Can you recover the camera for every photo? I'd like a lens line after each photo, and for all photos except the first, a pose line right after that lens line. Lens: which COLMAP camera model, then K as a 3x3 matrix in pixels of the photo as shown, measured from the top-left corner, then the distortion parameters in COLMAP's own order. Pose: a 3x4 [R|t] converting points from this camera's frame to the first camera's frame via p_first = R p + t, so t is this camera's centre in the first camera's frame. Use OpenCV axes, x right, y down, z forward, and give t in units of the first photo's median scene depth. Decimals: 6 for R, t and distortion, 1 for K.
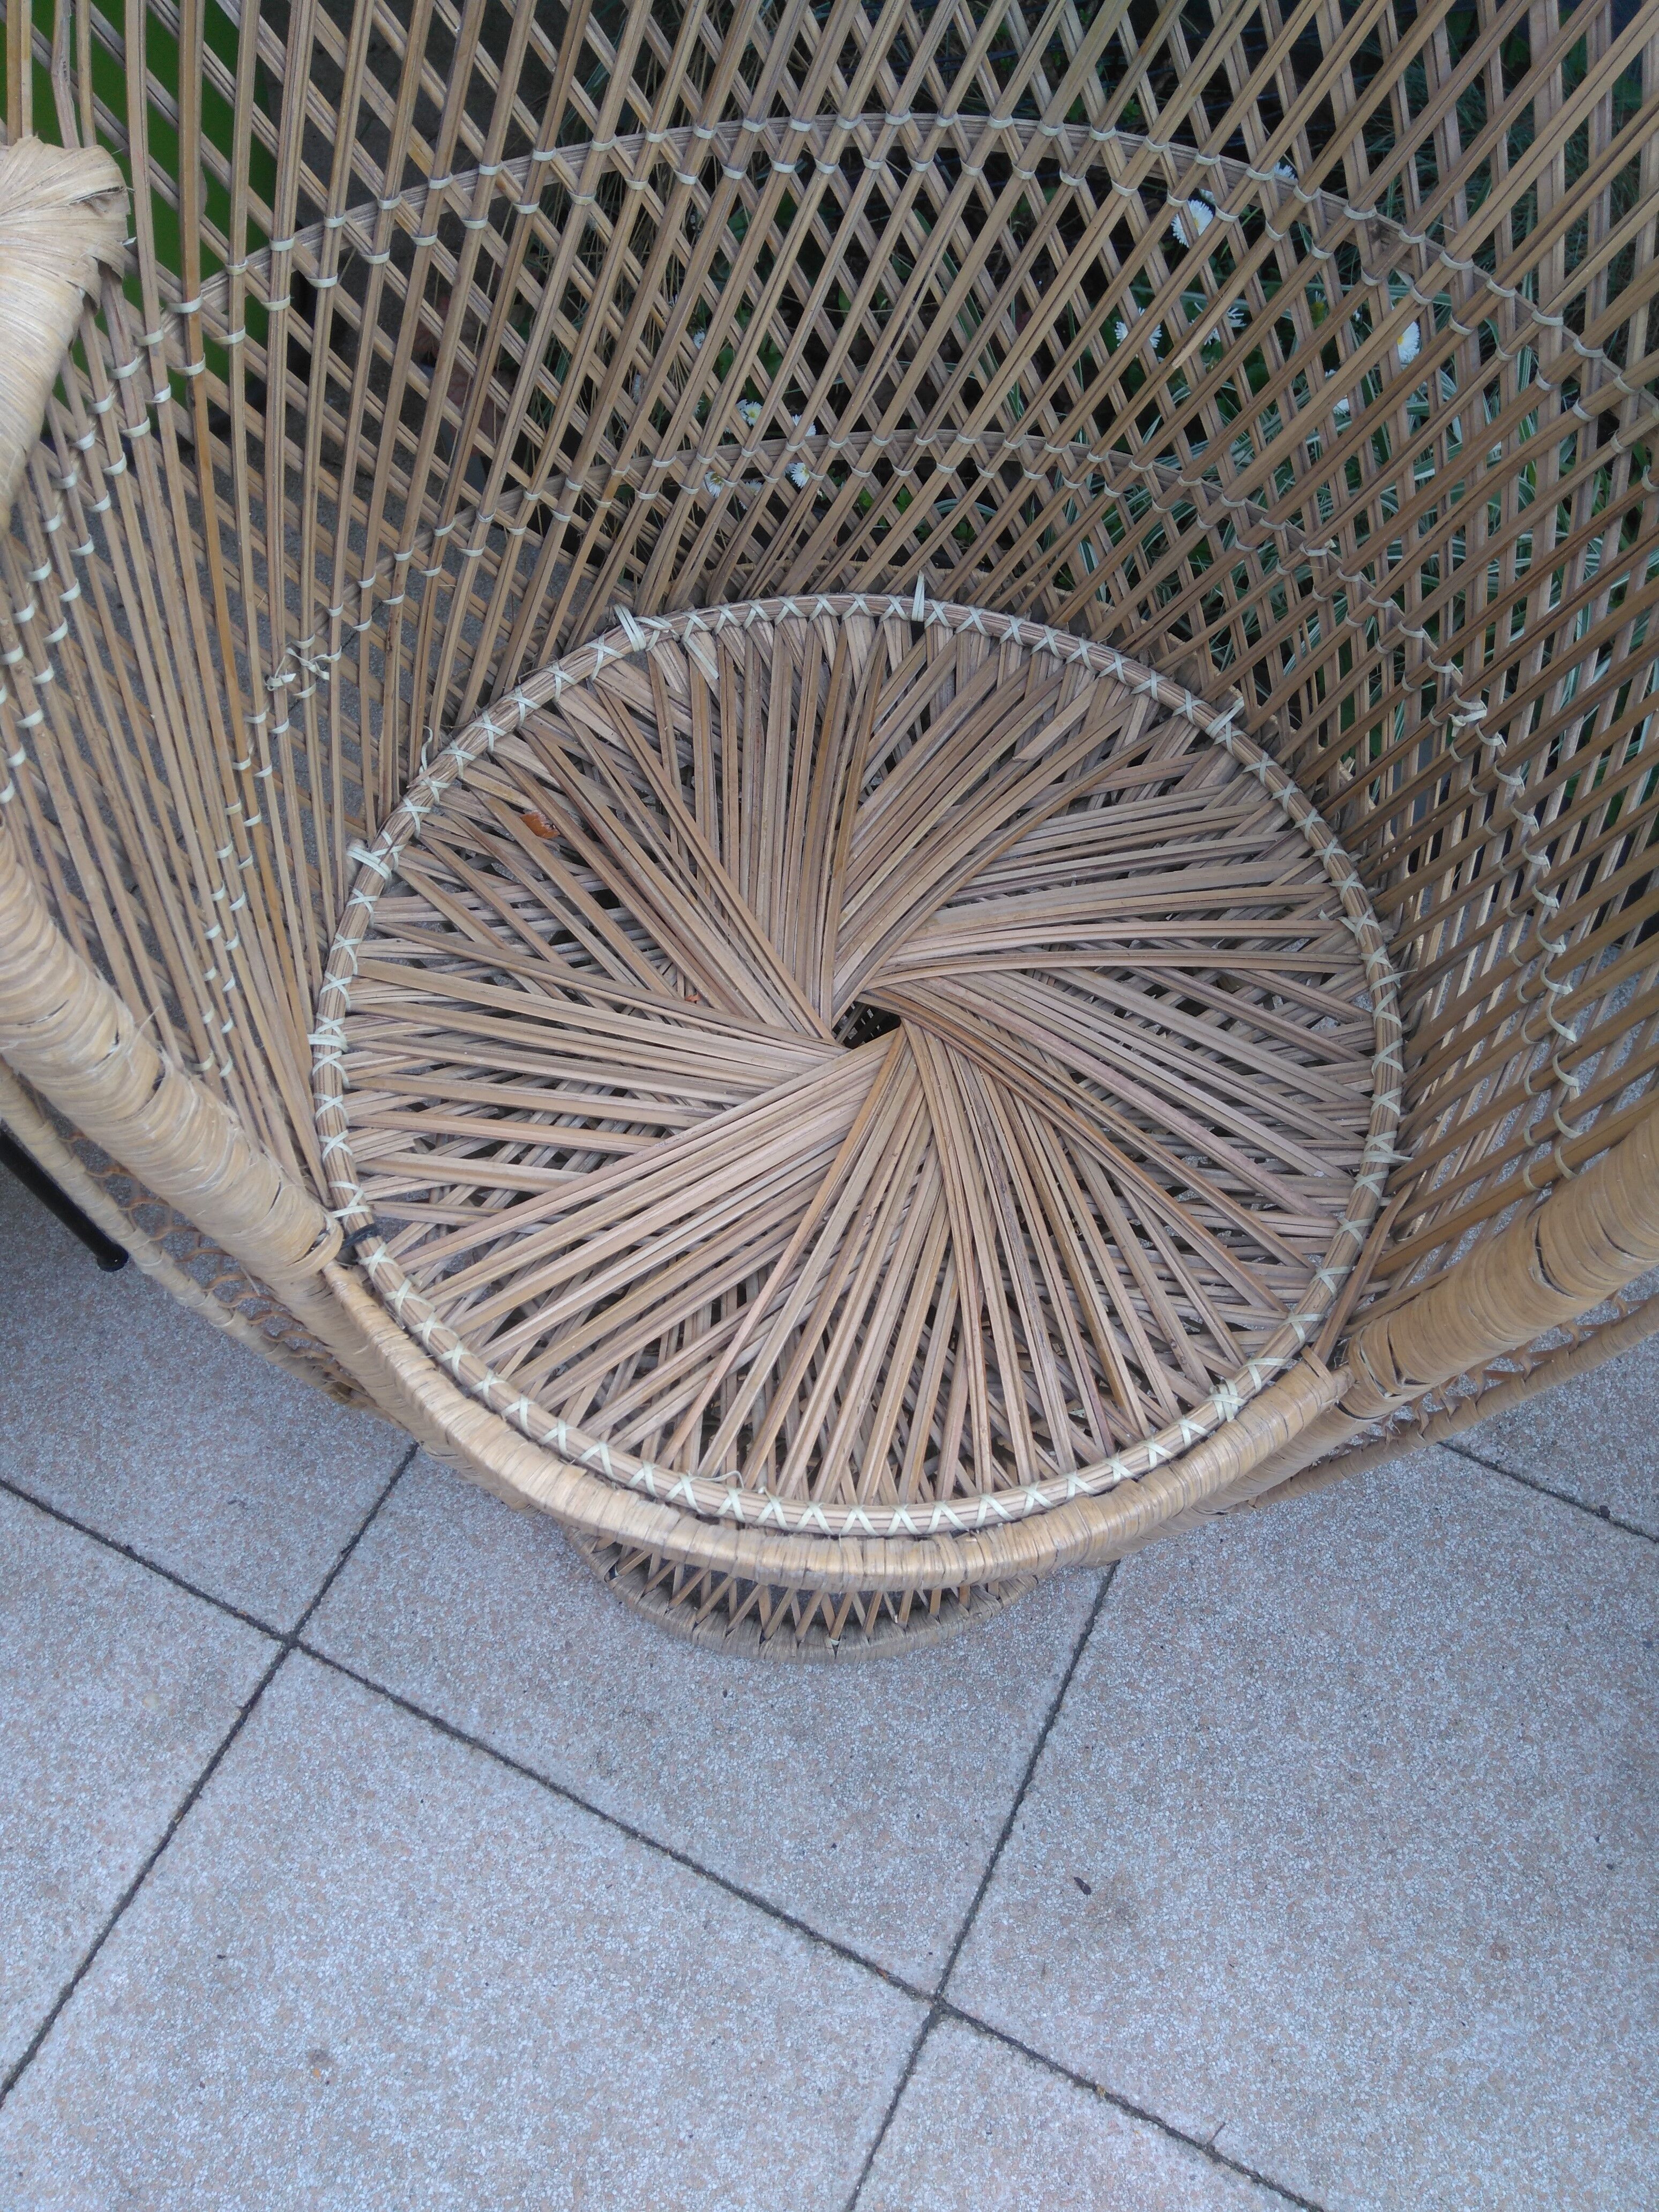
lens RADIAL K [[1728.4, 0, 845.4], [0, 1728.4, 1099.1], [0, 0, 1]] dist [0.064427, -0.068123]
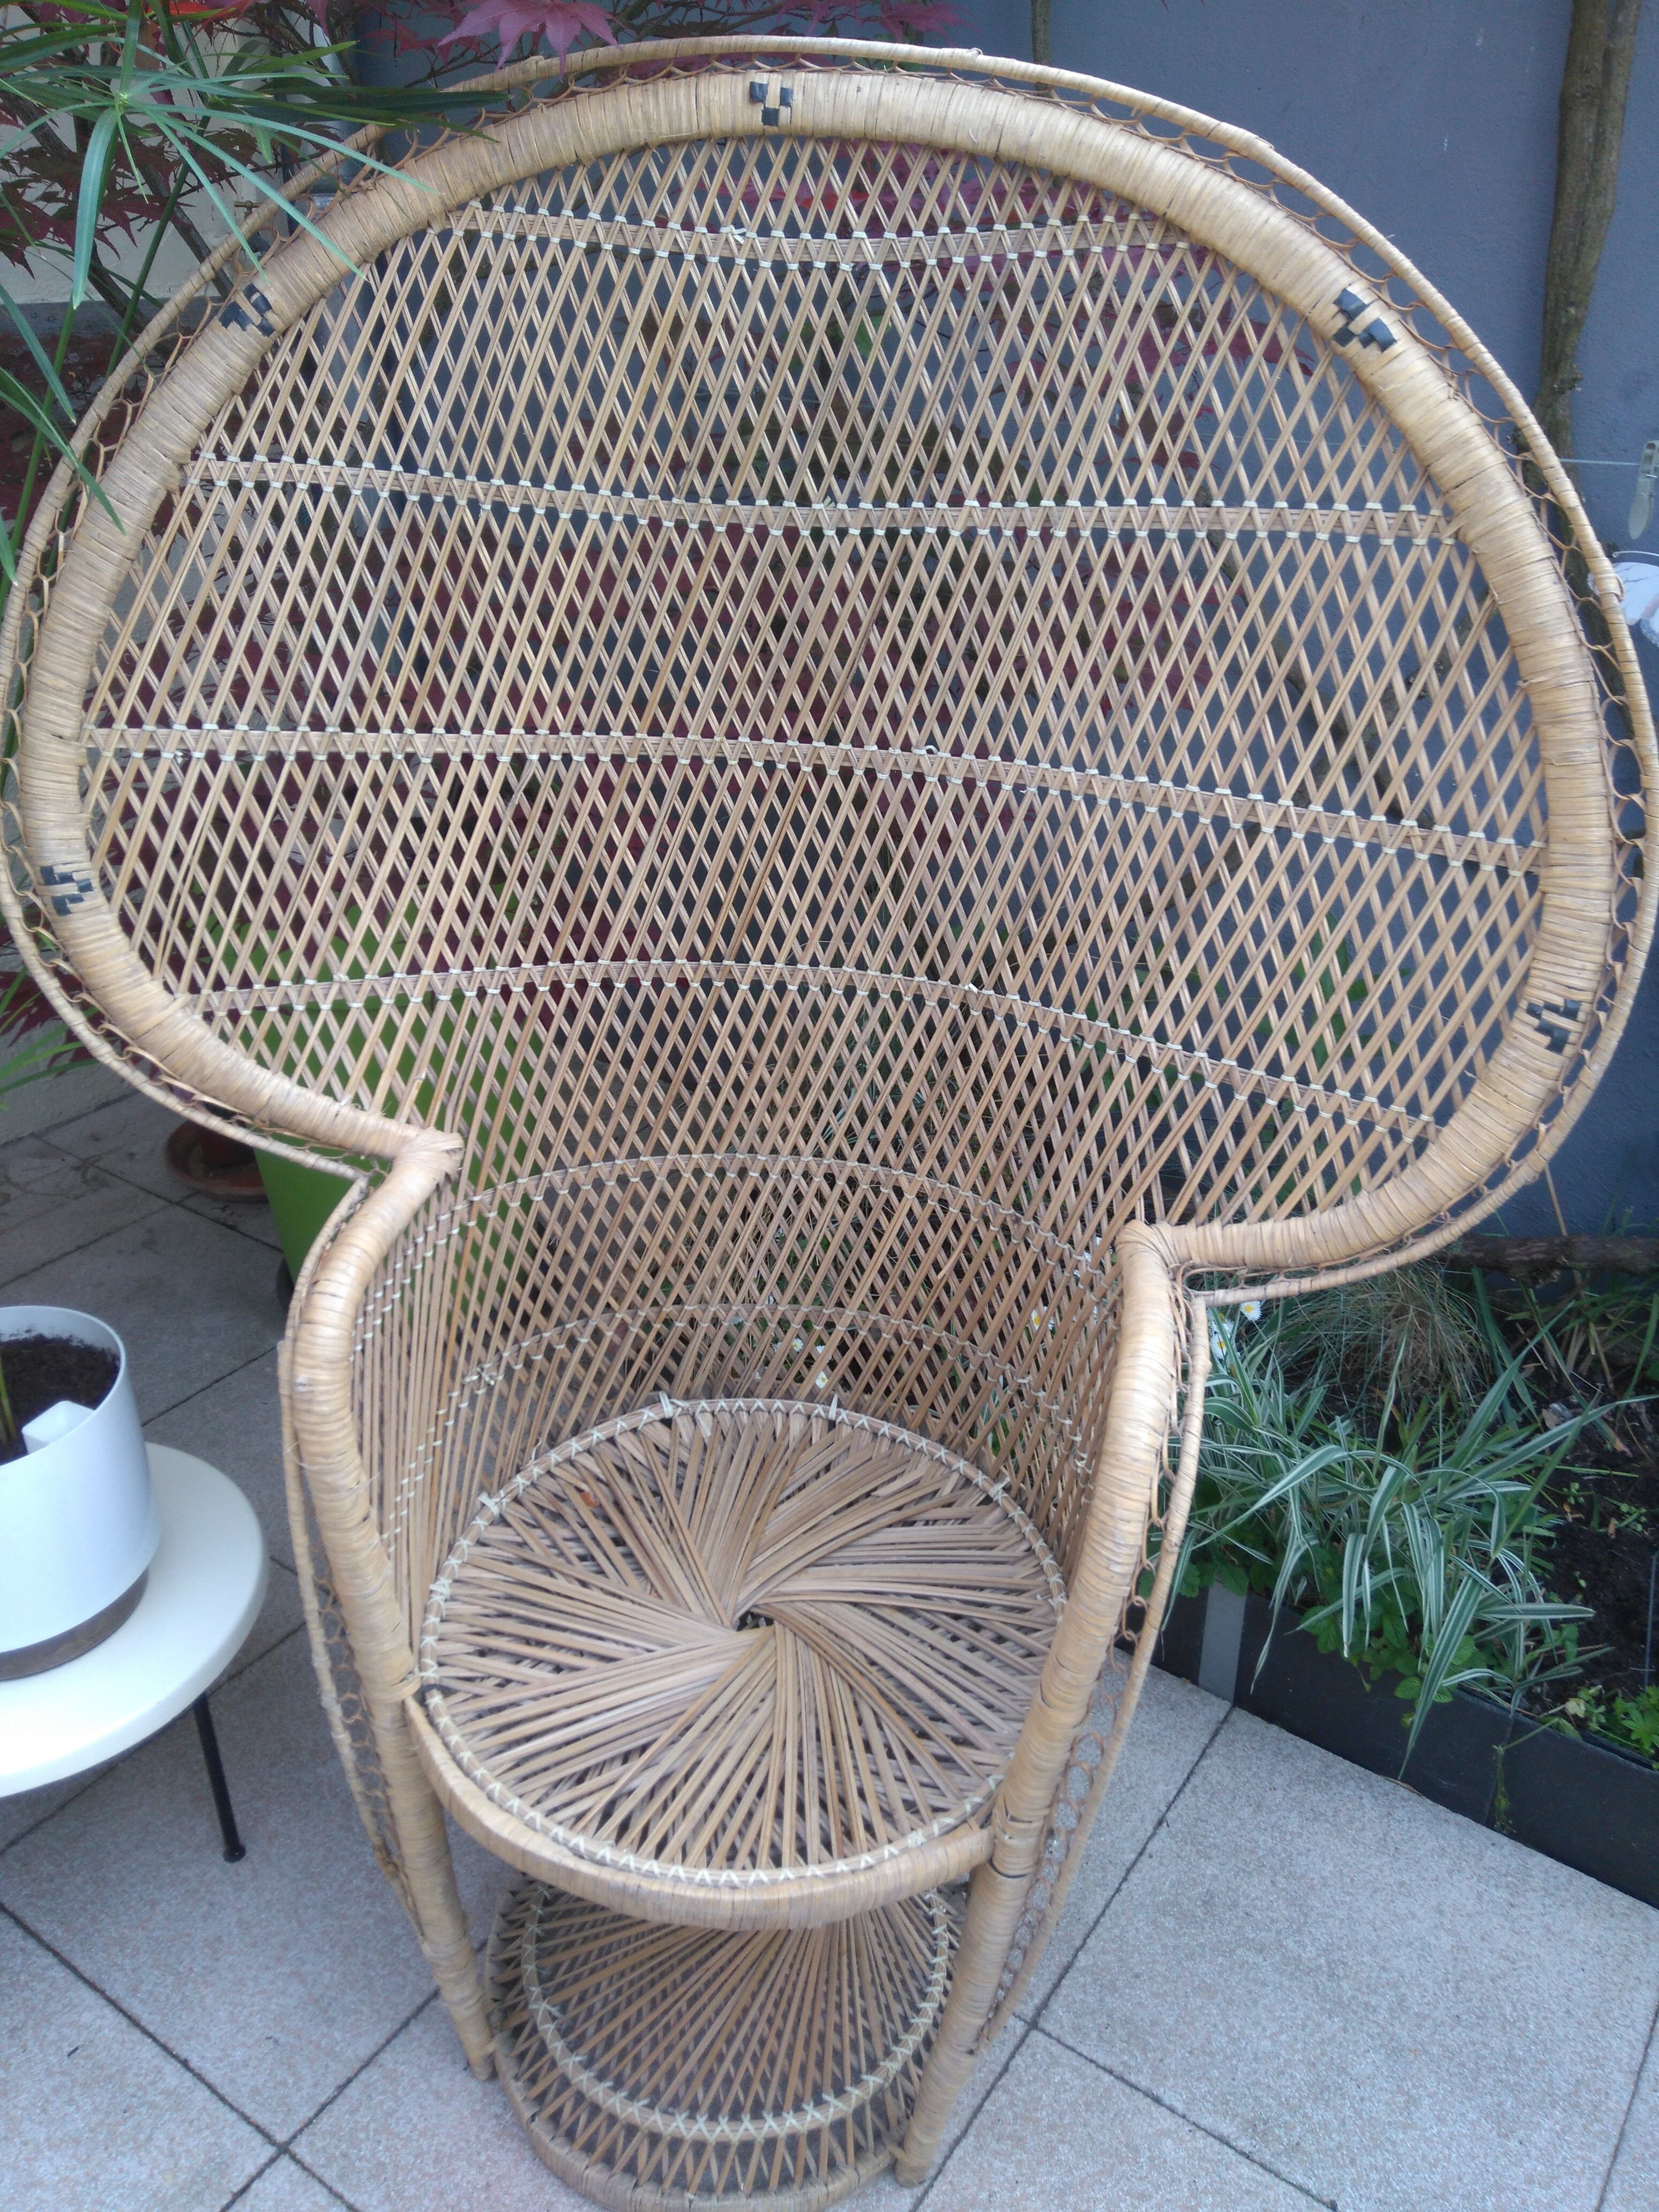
lens RADIAL K [[1728.4, 0, 831.0], [0, 1728.4, 1107.6], [0, 0, 1]] dist [0.064427, -0.068123]
pose [[0.989041, 0.075889, -0.126642, 0.268913], [-0.133184, 0.828780, -0.543495, 0.458476], [0.063712, 0.554405, 0.829805, -0.679579]]
